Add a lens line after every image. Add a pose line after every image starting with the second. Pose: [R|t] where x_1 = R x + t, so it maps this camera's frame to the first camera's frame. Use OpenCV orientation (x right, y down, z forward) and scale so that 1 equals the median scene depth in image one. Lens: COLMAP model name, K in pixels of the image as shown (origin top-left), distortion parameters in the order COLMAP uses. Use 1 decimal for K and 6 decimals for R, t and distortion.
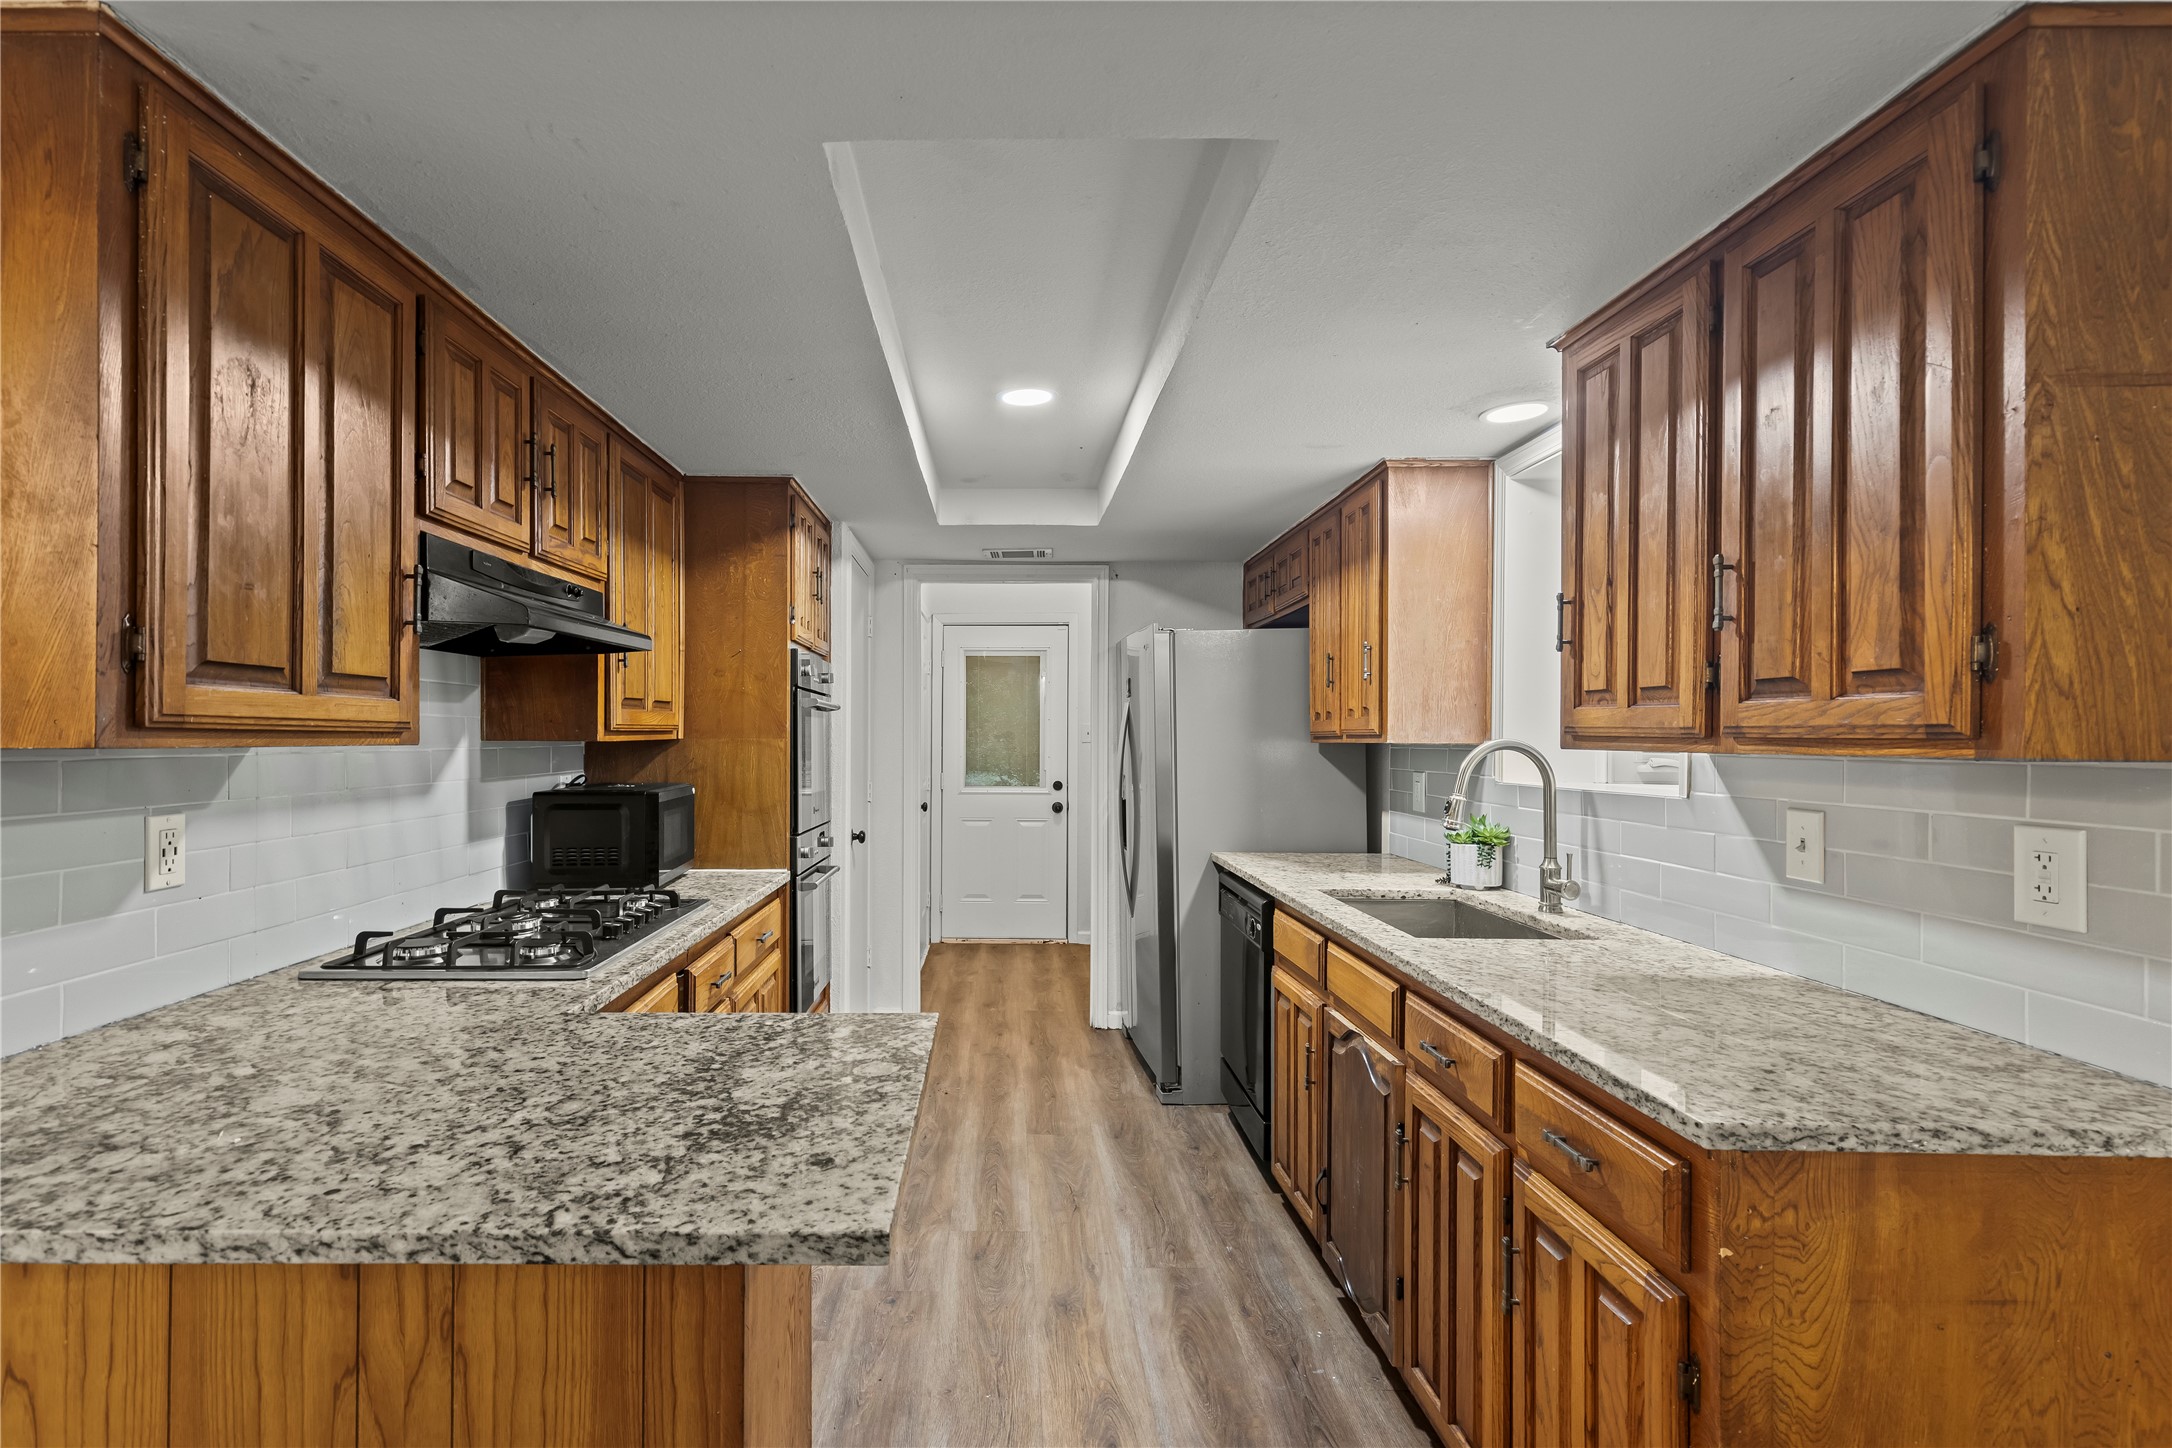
lens RADIAL K [[1000.9, 0, 984.8], [0, 1000.9, 734.8], [0, 0, 1]] dist [0.007790, -0.000068]
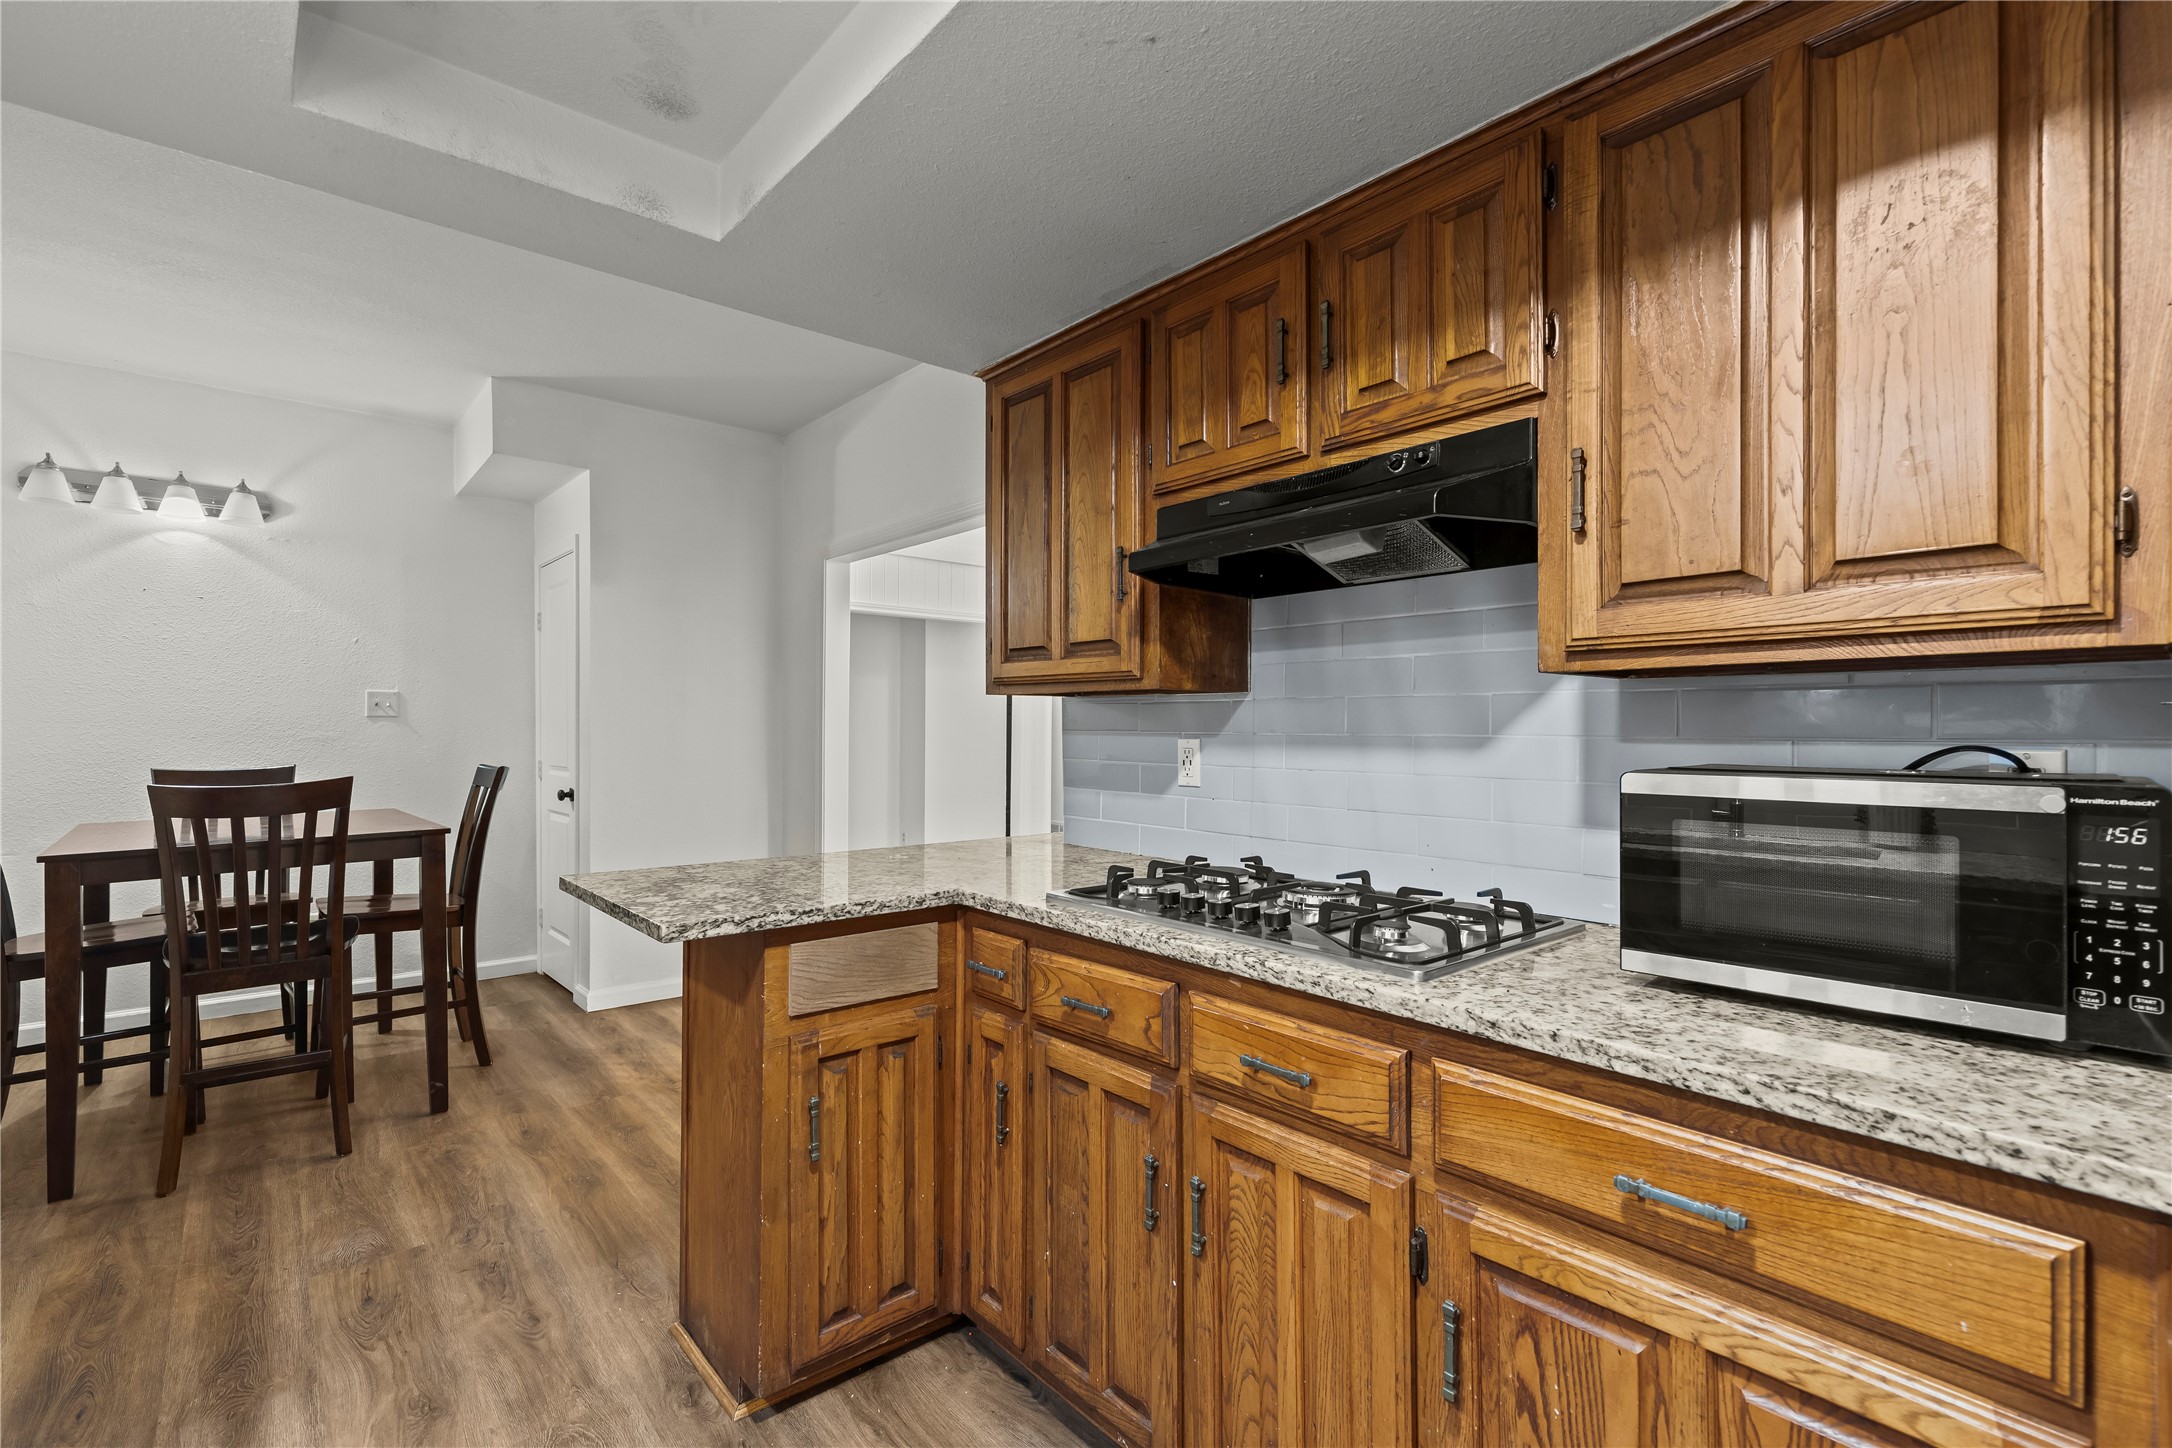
lens RADIAL K [[971.0, 0, 1068.7], [0, 971.0, 726.0], [0, 0, 1]] dist [0.010666, -0.001778]
pose [[-0.754170, -0.003008, -0.656672, 0.203294], [-0.002606, 0.999995, -0.001588, 0.041896], [0.656674, 0.000513, -0.754175, 1.340223]]
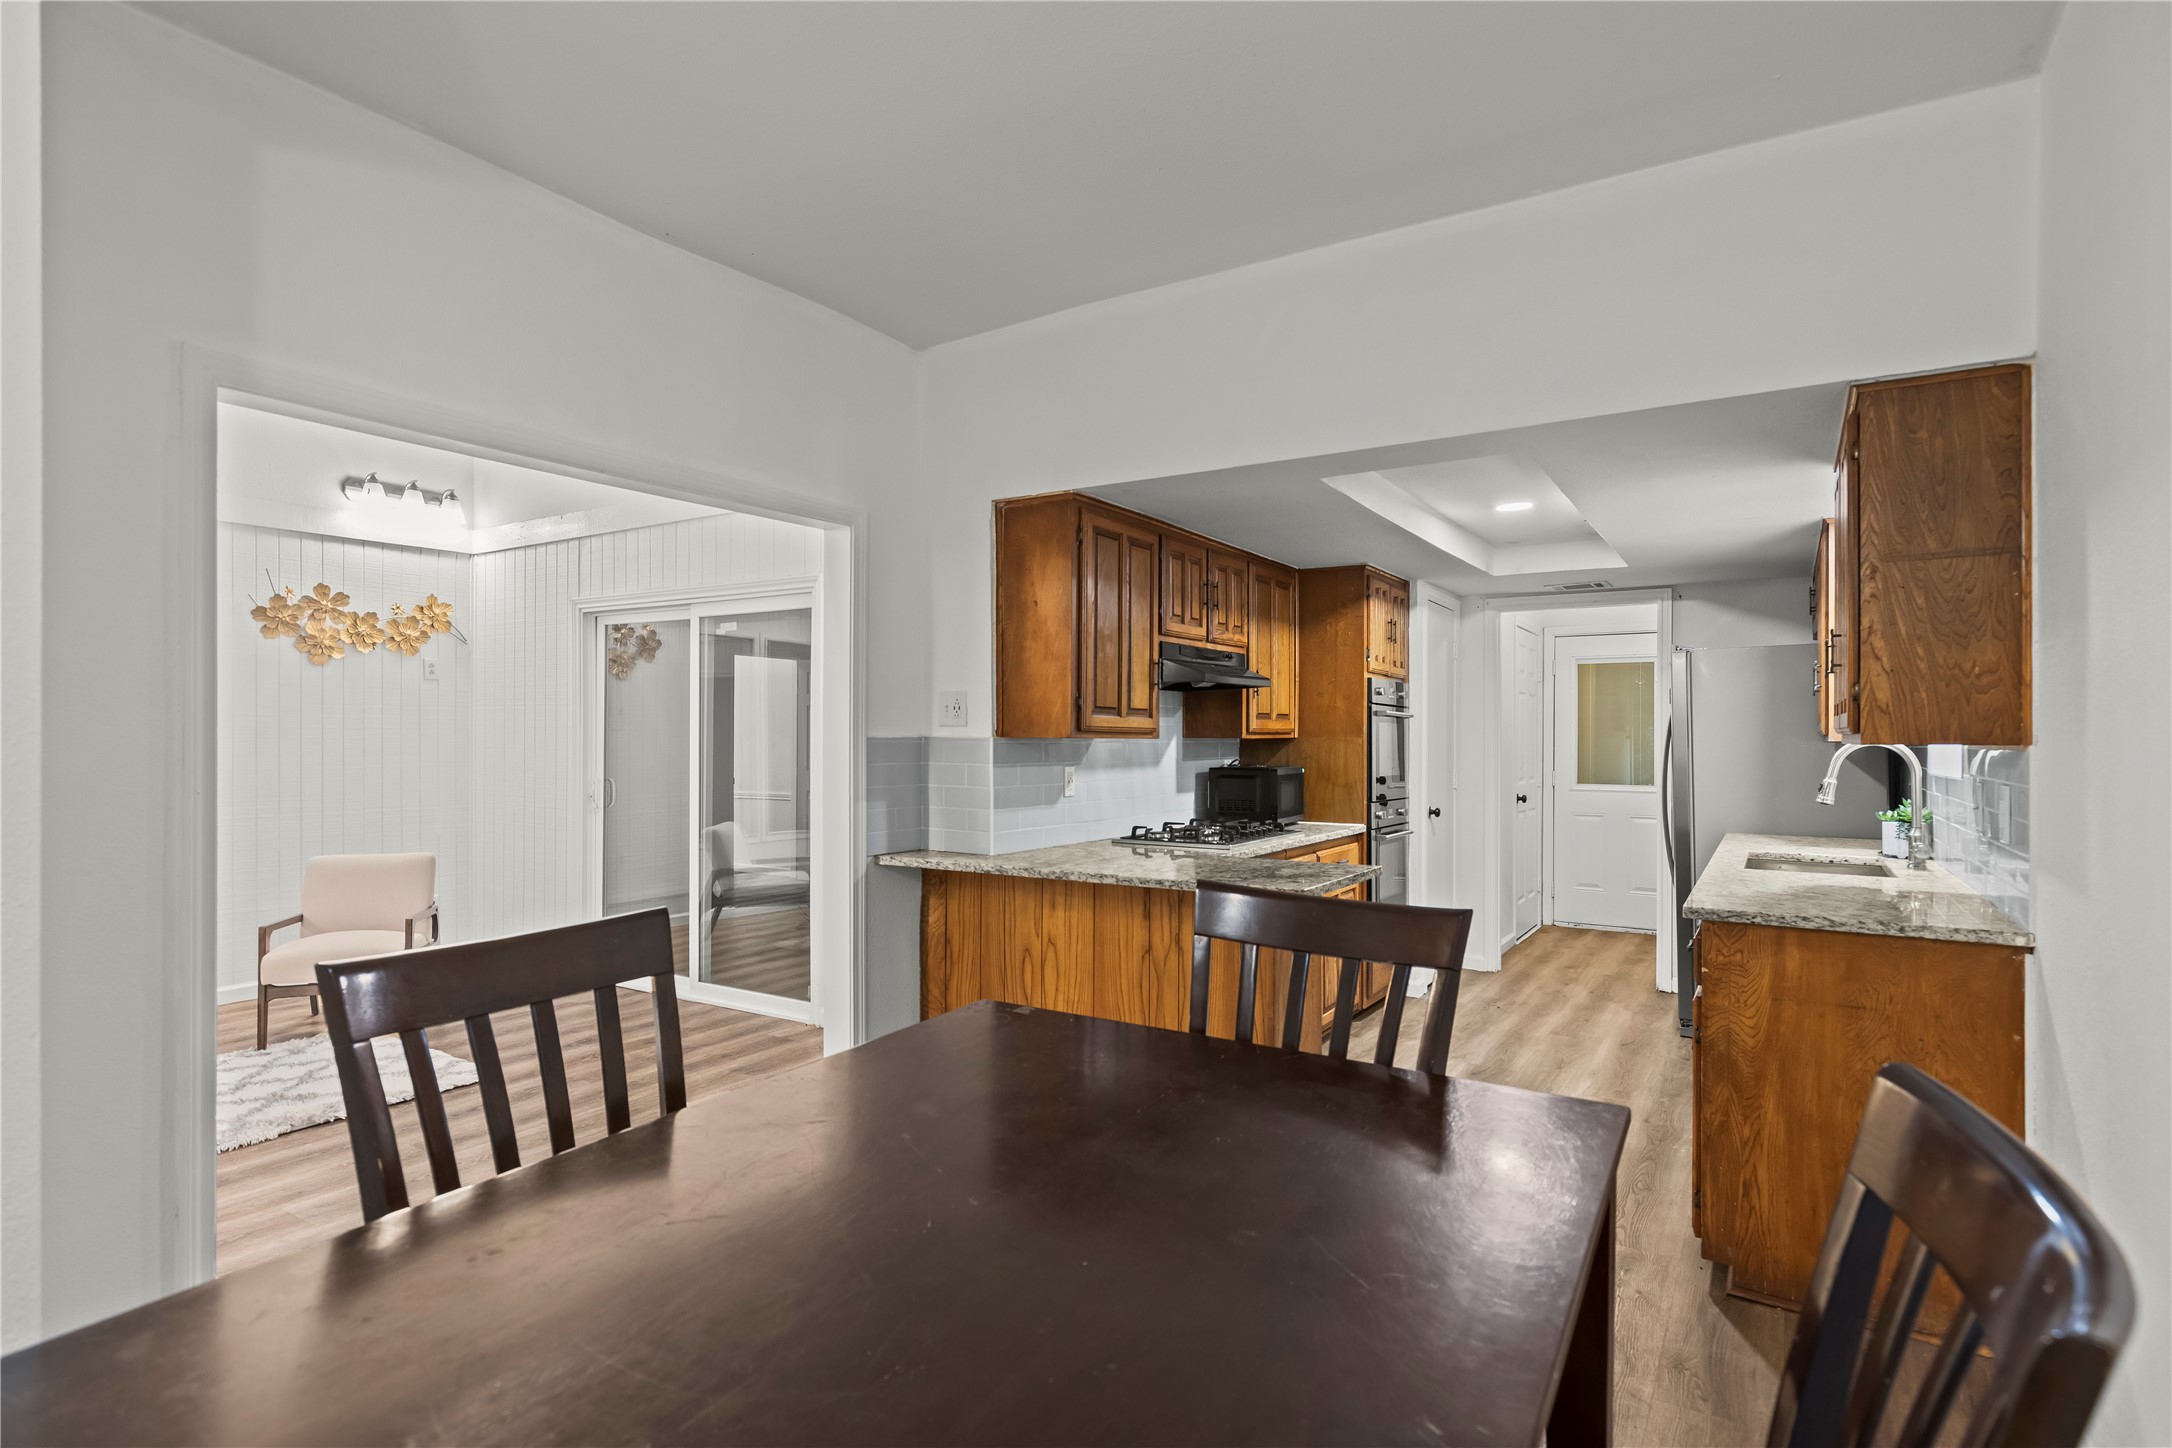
lens RADIAL K [[1100.2, 0, 1078.9], [0, 1100.2, 734.6], [0, 0, 1]] dist [0.002507, 0.000235]
pose [[0.852270, -0.001144, -0.523100, 0.405412], [-0.000963, 0.999992, -0.003756, 0.007733], [0.523100, 0.003705, 0.852263, -0.849850]]
